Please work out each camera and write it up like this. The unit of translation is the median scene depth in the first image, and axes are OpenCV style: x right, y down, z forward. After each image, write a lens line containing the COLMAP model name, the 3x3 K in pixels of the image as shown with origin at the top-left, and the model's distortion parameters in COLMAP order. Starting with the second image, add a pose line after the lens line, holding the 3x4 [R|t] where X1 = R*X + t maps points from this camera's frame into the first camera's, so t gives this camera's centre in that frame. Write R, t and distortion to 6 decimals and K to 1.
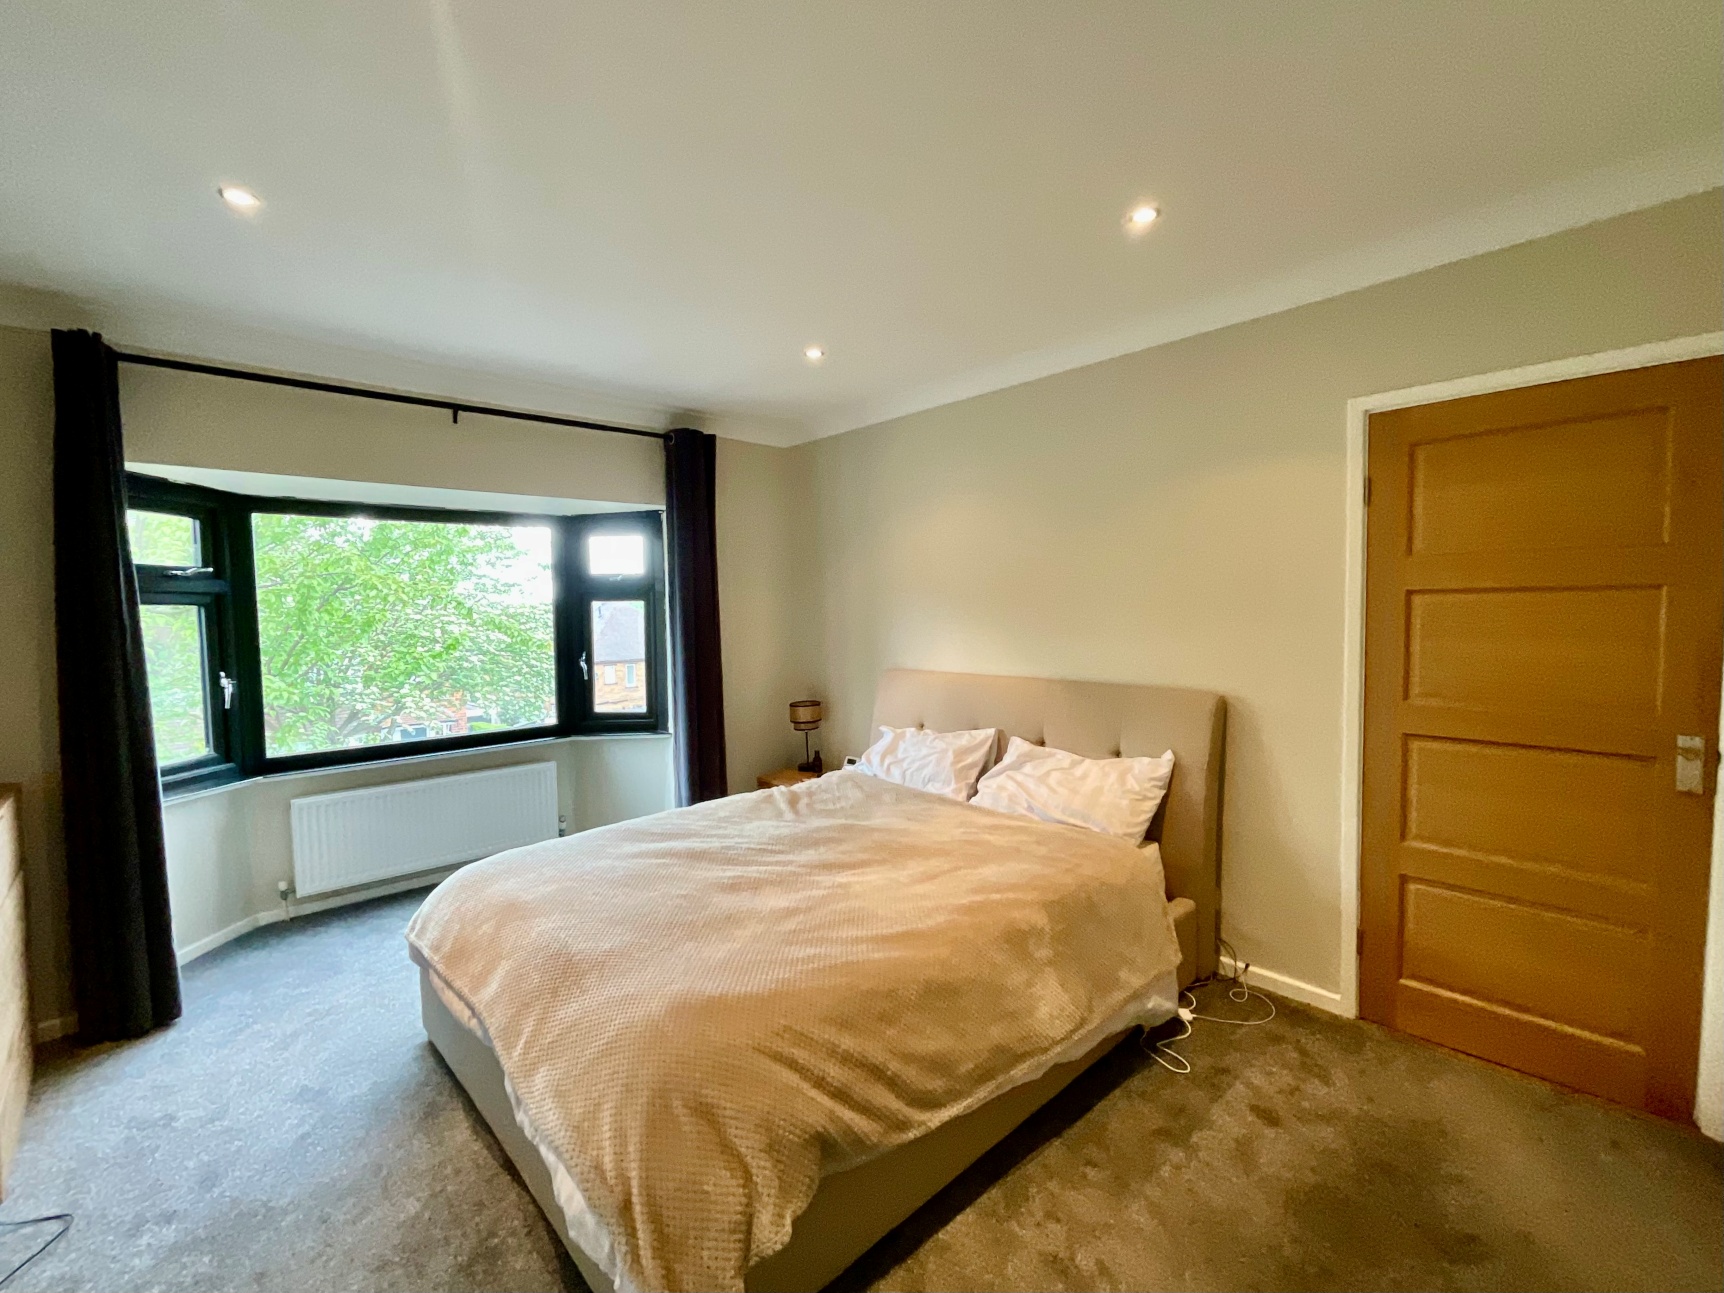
lens RADIAL K [[708.9, 0, 862.0], [0, 708.9, 646.5], [0, 0, 1]] dist [0.015135, 0.000152]
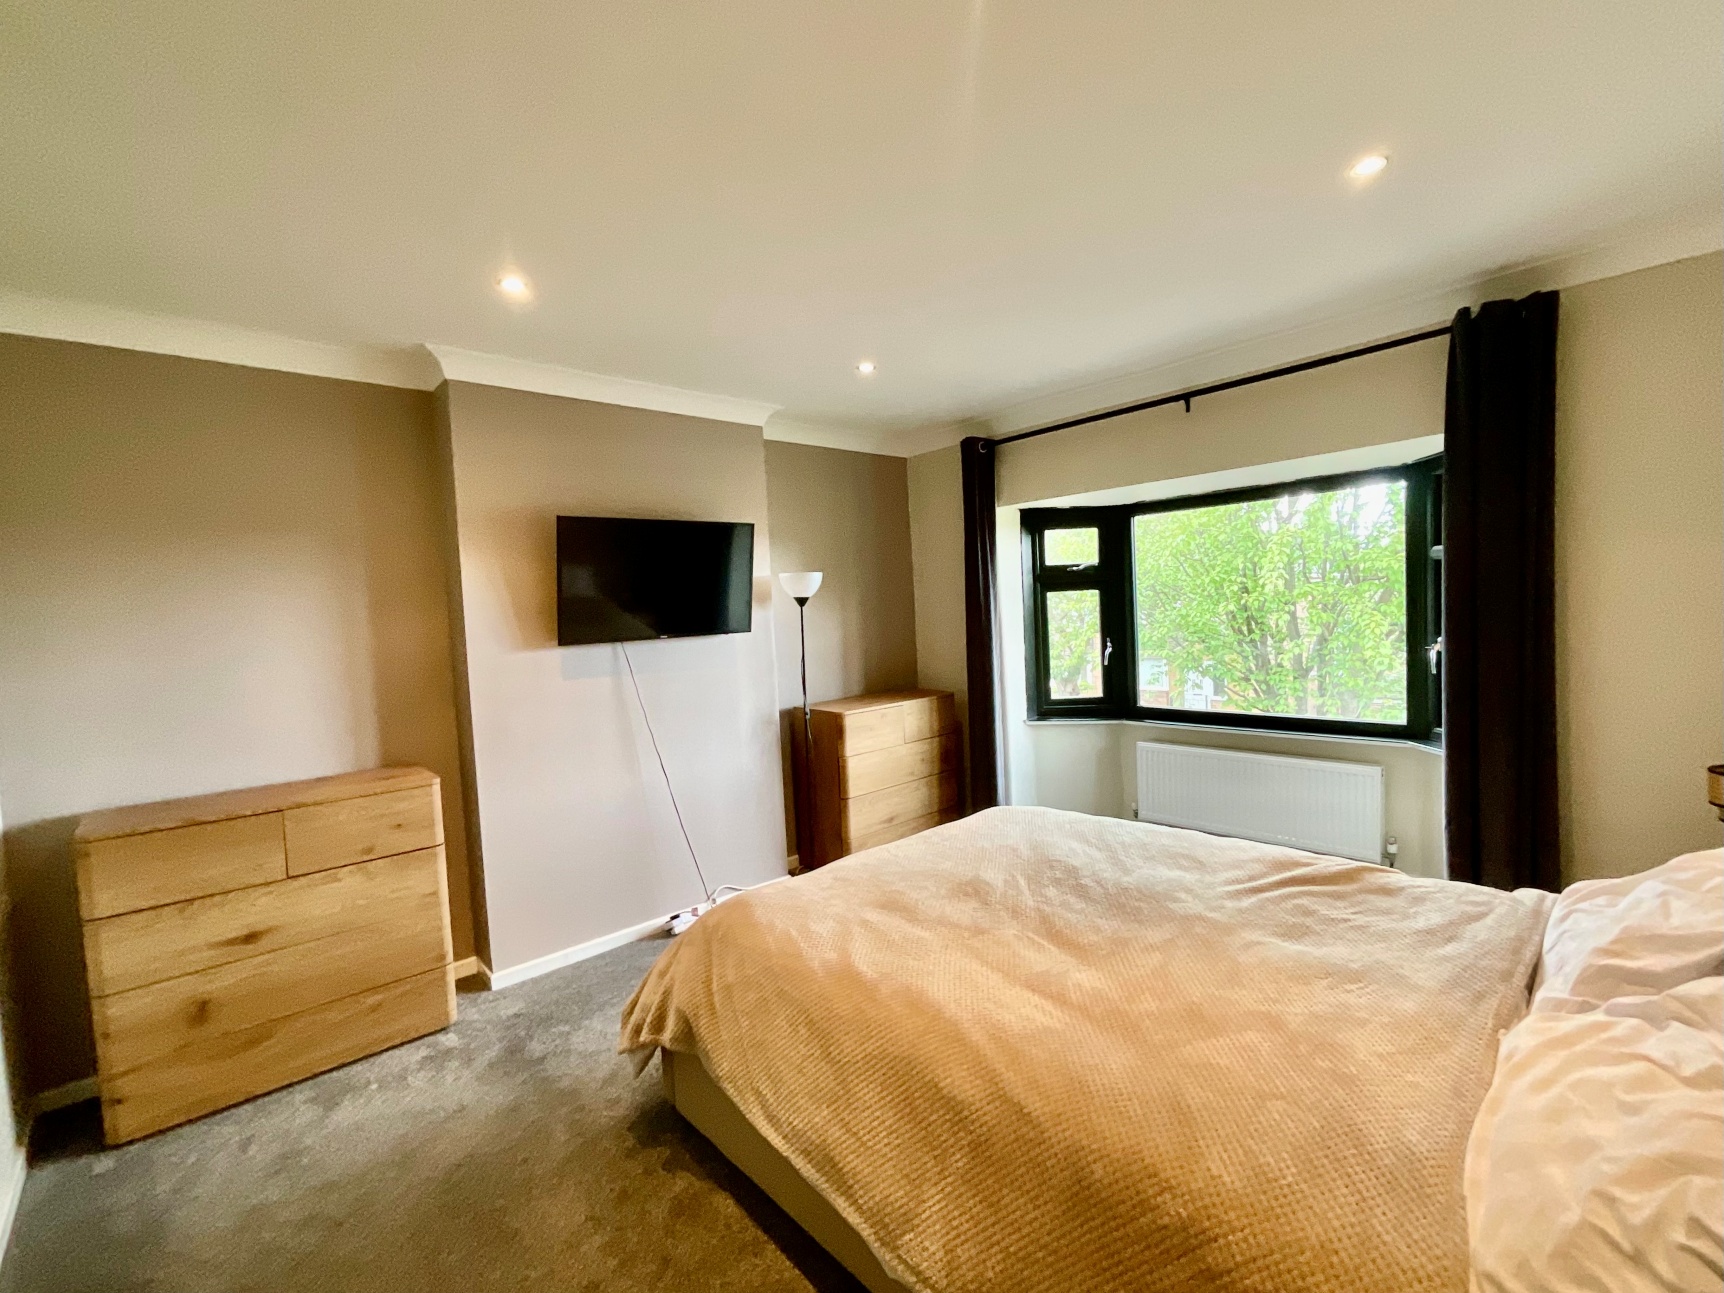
lens RADIAL K [[744.3, 0, 879.6], [0, 744.3, 637.1], [0, 0, 1]] dist [0.001365, 0.000215]
pose [[0.046142, 0.057806, -0.997261, 0.501199], [-0.015762, 0.998242, 0.057134, -0.039507], [0.998811, 0.013082, 0.046972, 0.495998]]
